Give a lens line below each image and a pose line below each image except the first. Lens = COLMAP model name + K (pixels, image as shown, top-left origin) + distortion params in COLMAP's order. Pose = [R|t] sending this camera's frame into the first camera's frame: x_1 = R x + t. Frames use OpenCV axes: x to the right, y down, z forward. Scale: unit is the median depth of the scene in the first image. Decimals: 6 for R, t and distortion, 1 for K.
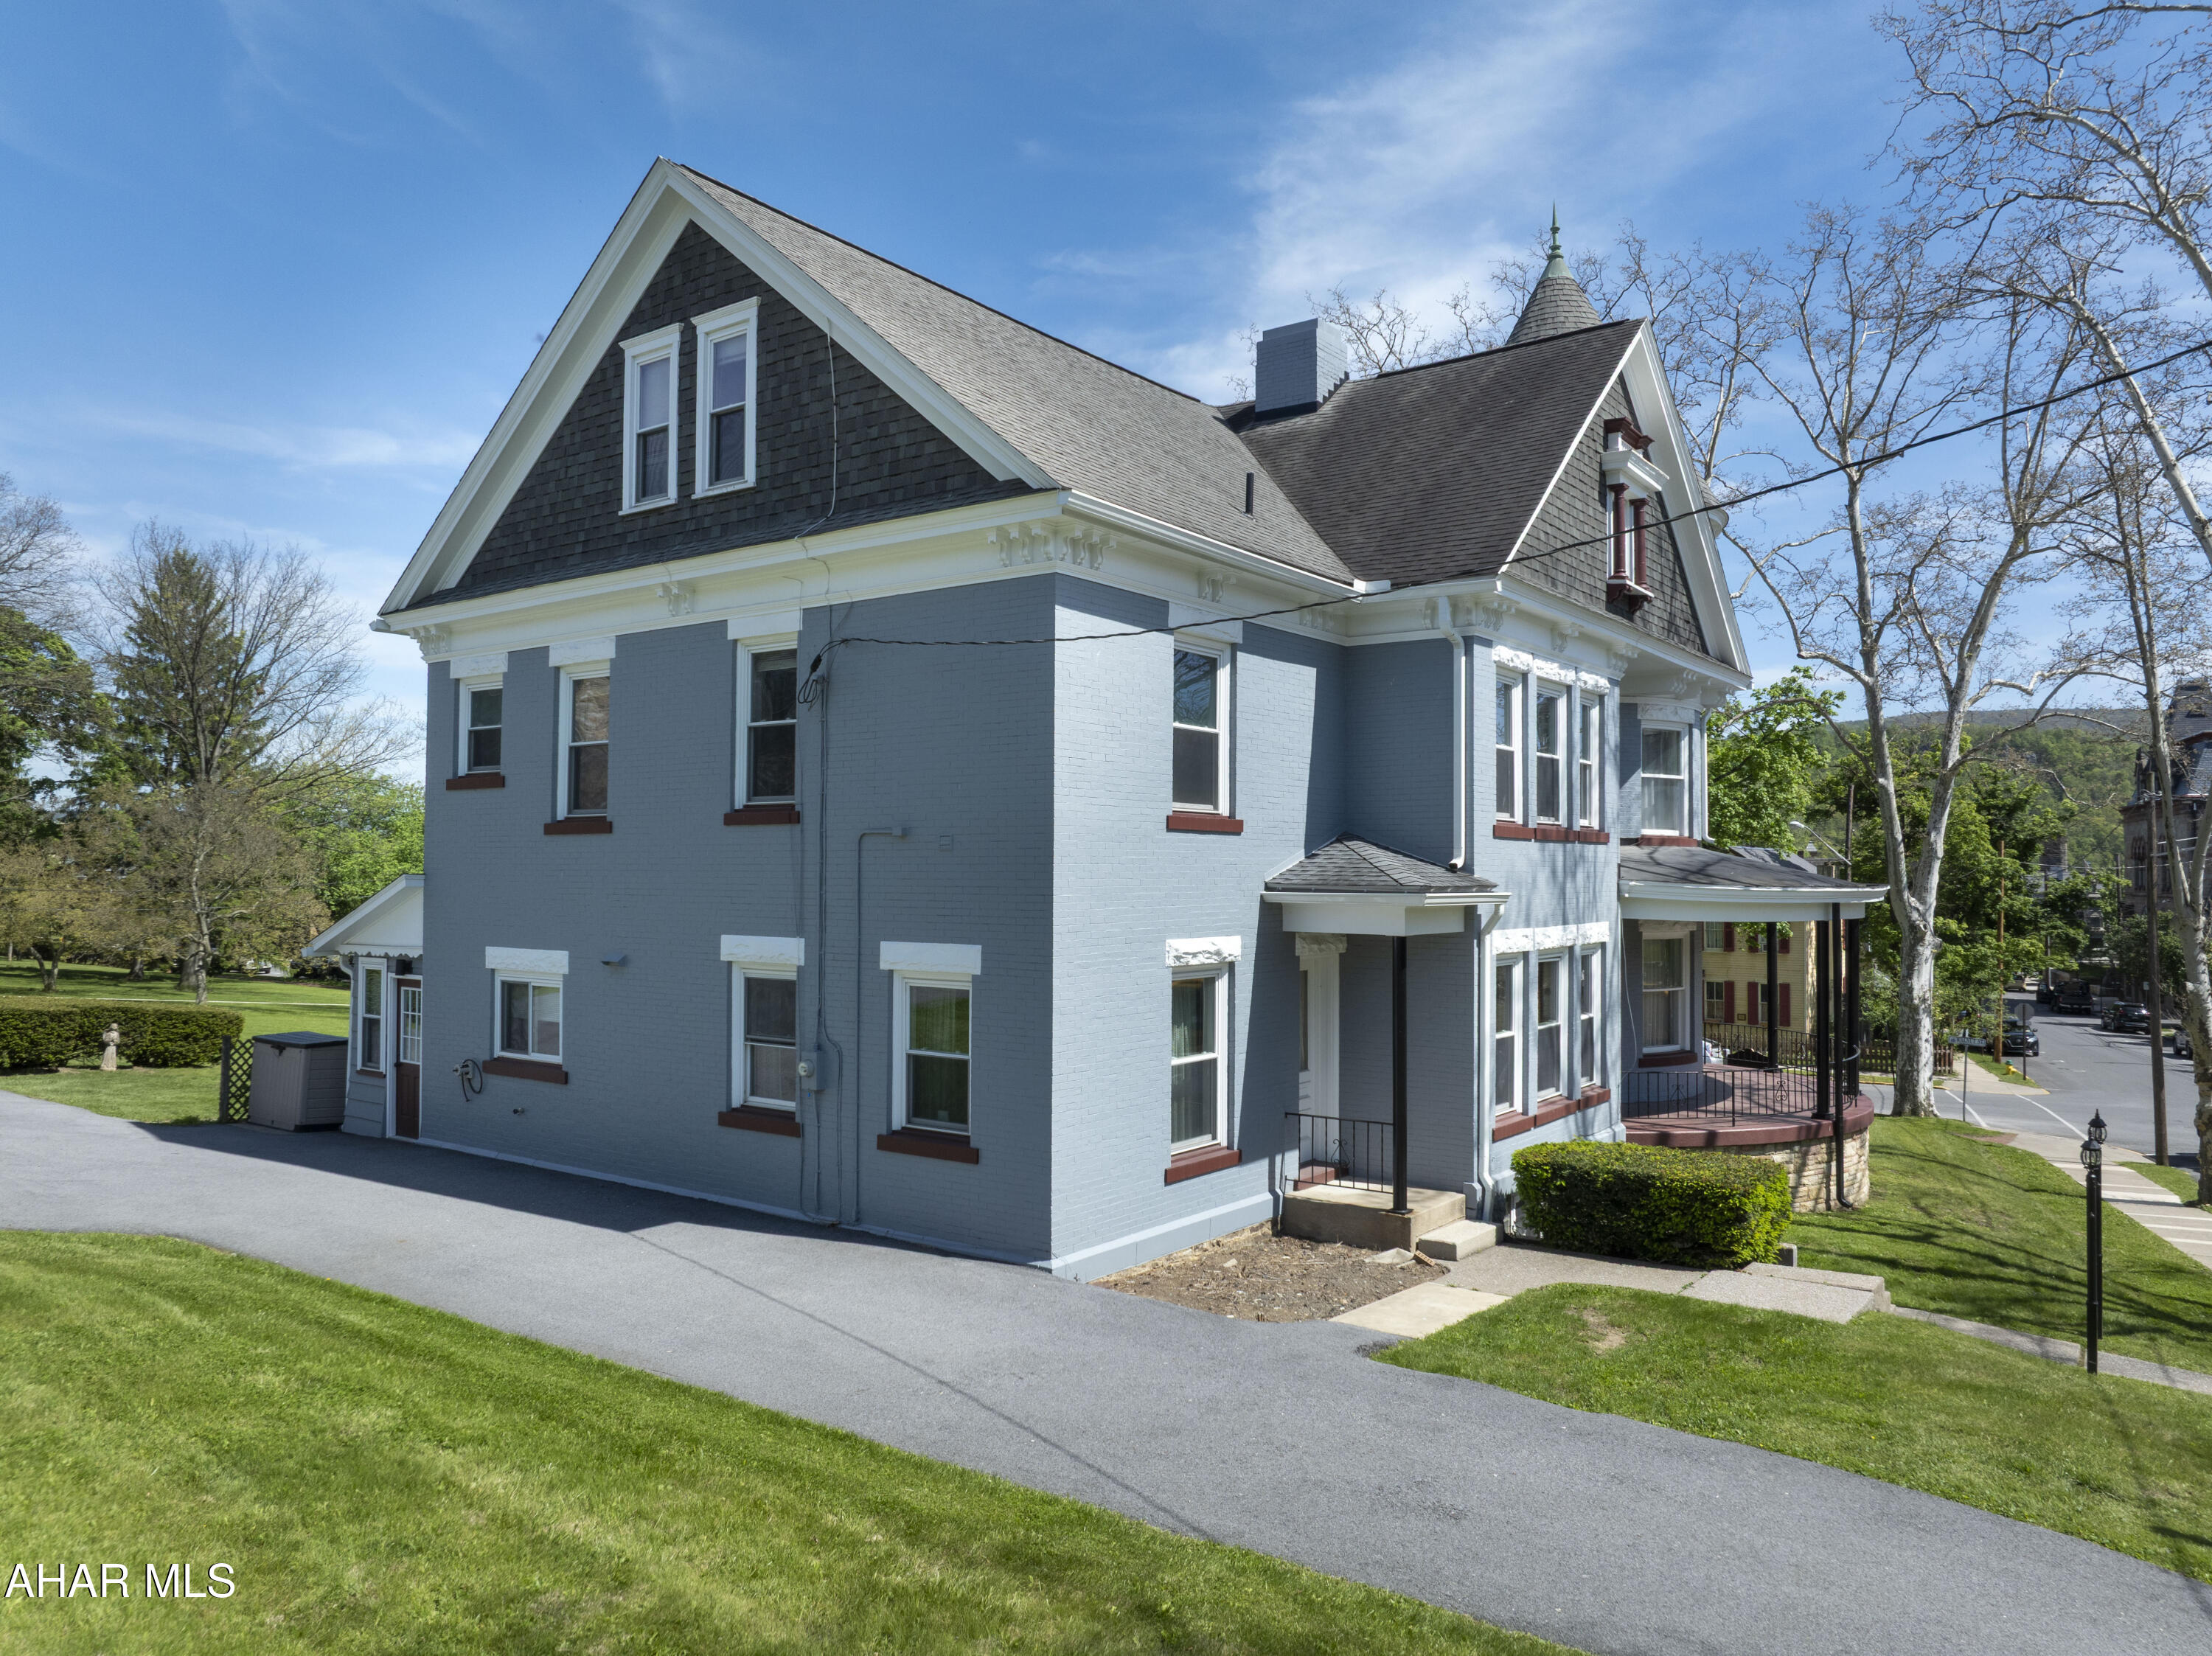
lens RADIAL K [[1547.3, 0, 1109.1], [0, 1547.3, 833.6], [0, 0, 1]] dist [-0.021437, -0.025912]
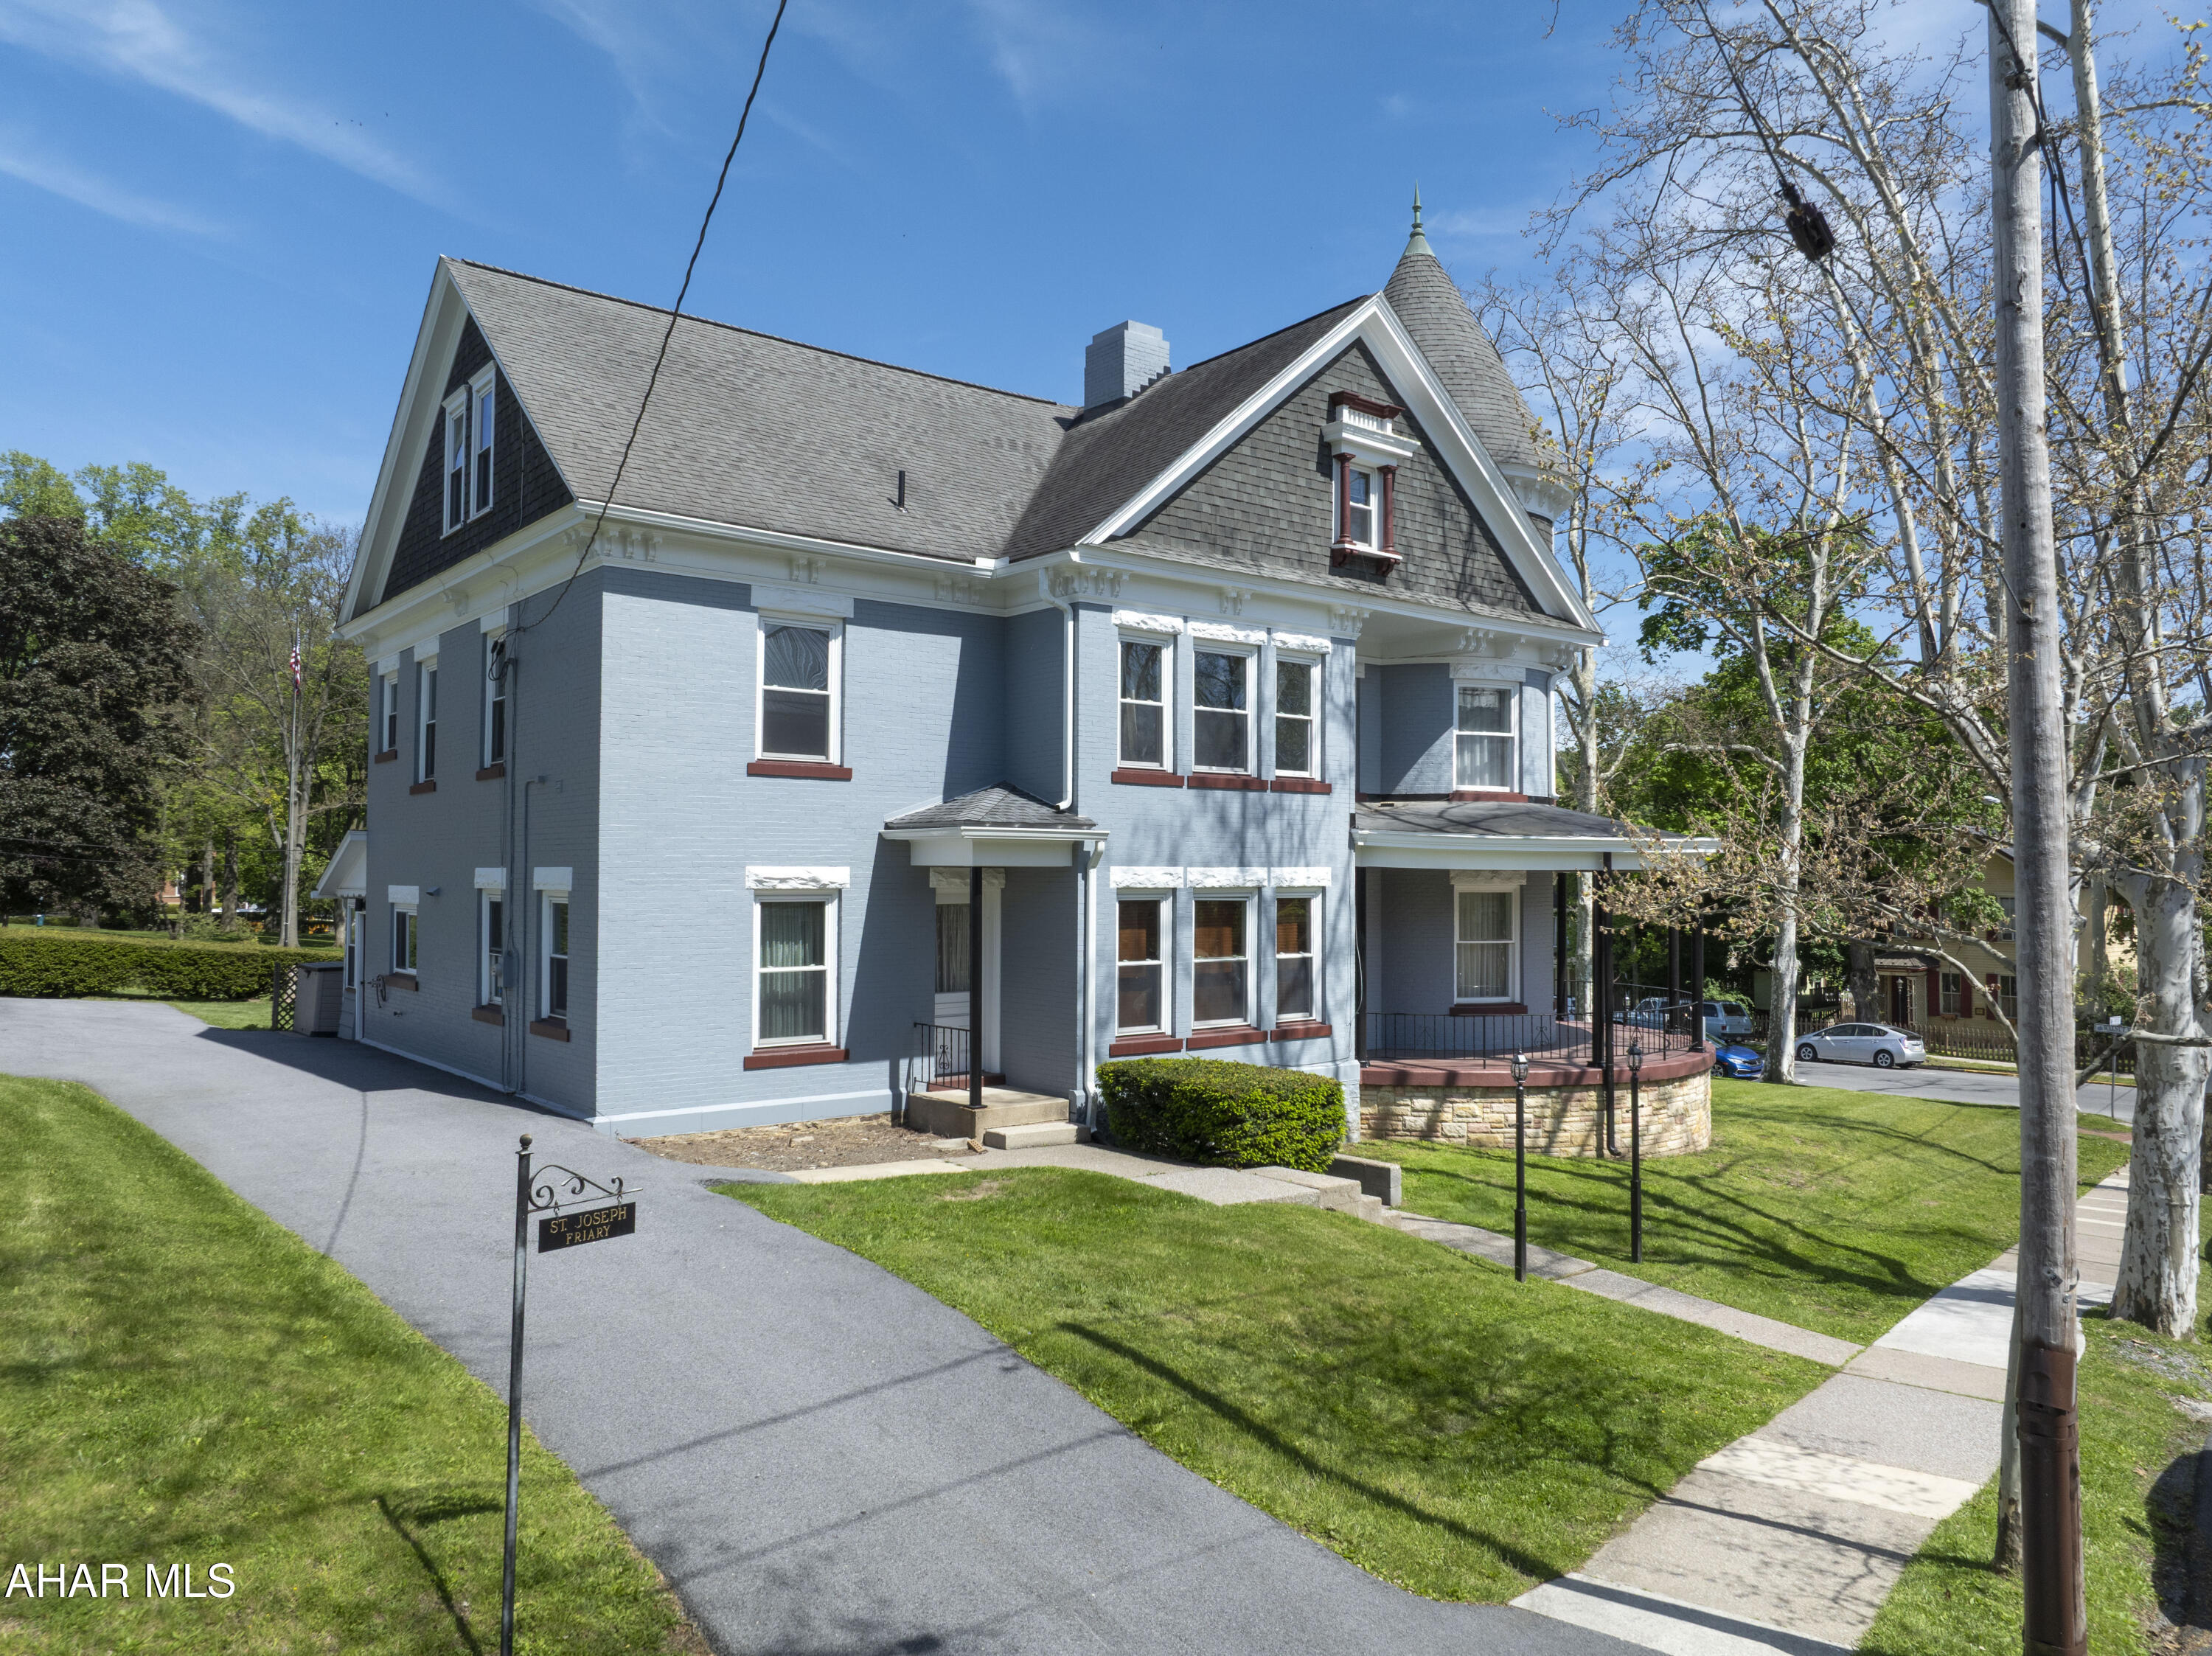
lens RADIAL K [[1547.3, 0, 1109.1], [0, 1547.3, 833.6], [0, 0, 1]] dist [-0.021437, -0.025912]
pose [[0.966007, -0.008355, -0.258382, 0.542022], [0.007704, 0.999964, -0.003533, 0.043554], [0.258402, 0.001423, 0.966036, -0.076813]]
